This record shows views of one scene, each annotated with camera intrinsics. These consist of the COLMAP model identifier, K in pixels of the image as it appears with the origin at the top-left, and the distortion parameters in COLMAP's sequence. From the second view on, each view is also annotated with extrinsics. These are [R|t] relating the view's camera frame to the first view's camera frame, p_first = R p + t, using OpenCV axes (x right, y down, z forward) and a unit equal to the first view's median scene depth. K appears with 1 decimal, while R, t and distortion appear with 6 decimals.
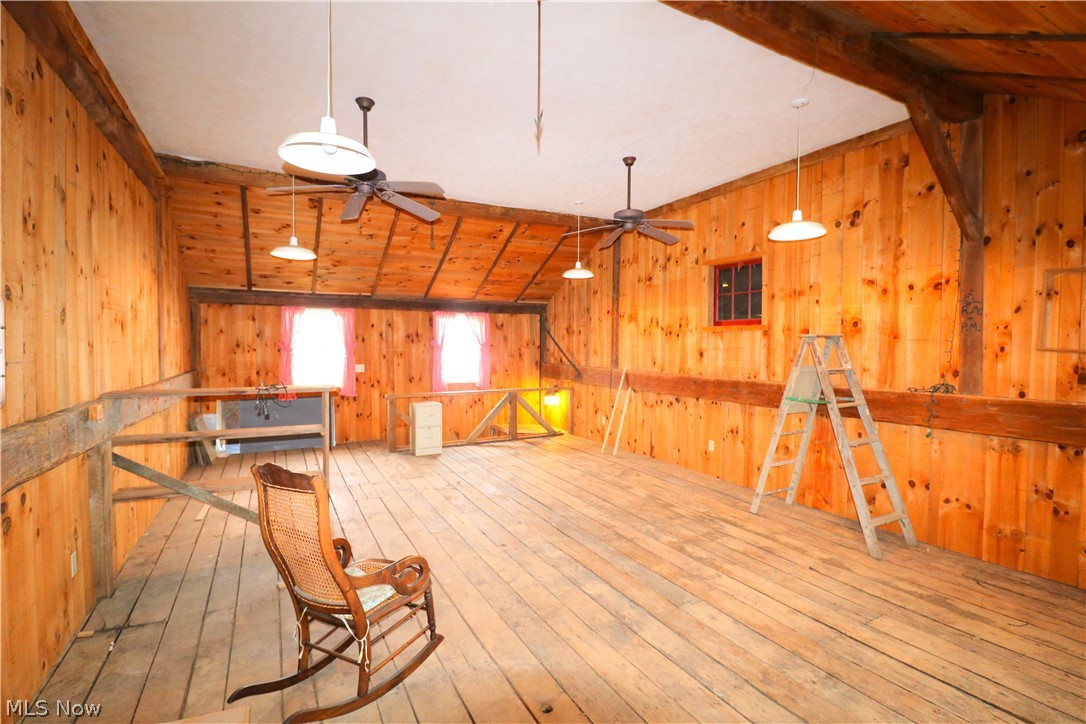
lens RADIAL K [[507.8, 0, 543.5], [0, 507.8, 361.6], [0, 0, 1]] dist [-0.005102, -0.008122]
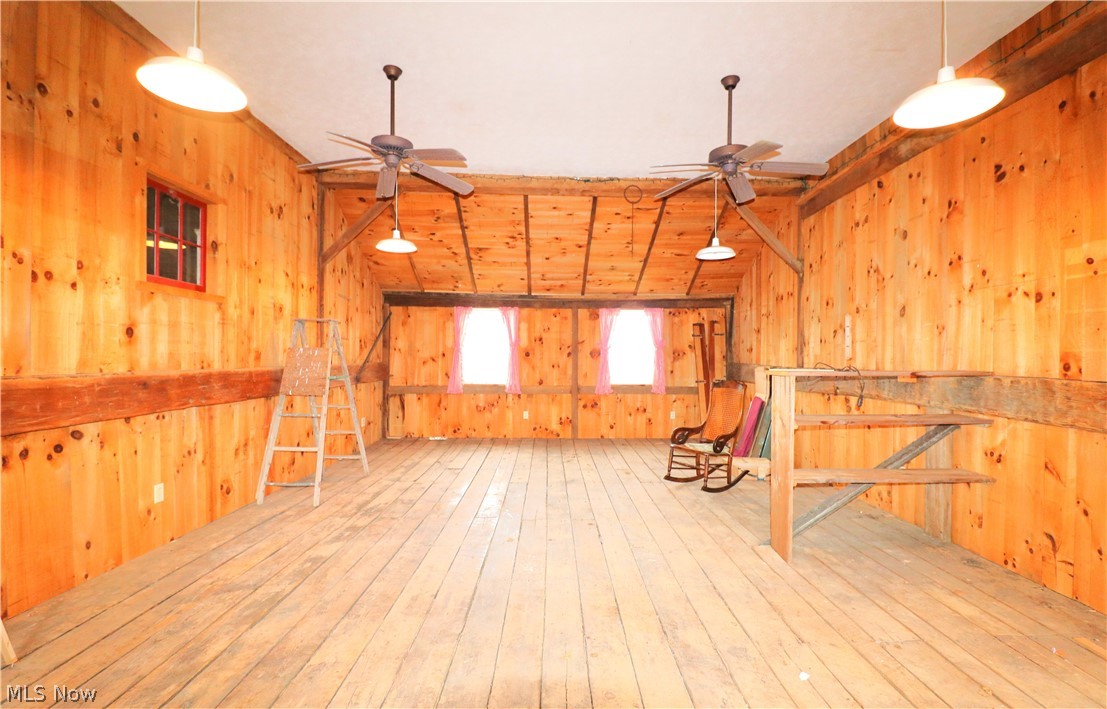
lens RADIAL K [[519.6, 0, 555.6], [0, 519.6, 355.9], [0, 0, 1]] dist [0.000337, -0.000020]
pose [[-0.887545, -0.010875, 0.460592, -0.361930], [0.003801, 0.999514, 0.030925, -0.004699], [-0.460705, 0.029198, -0.887073, 1.431416]]
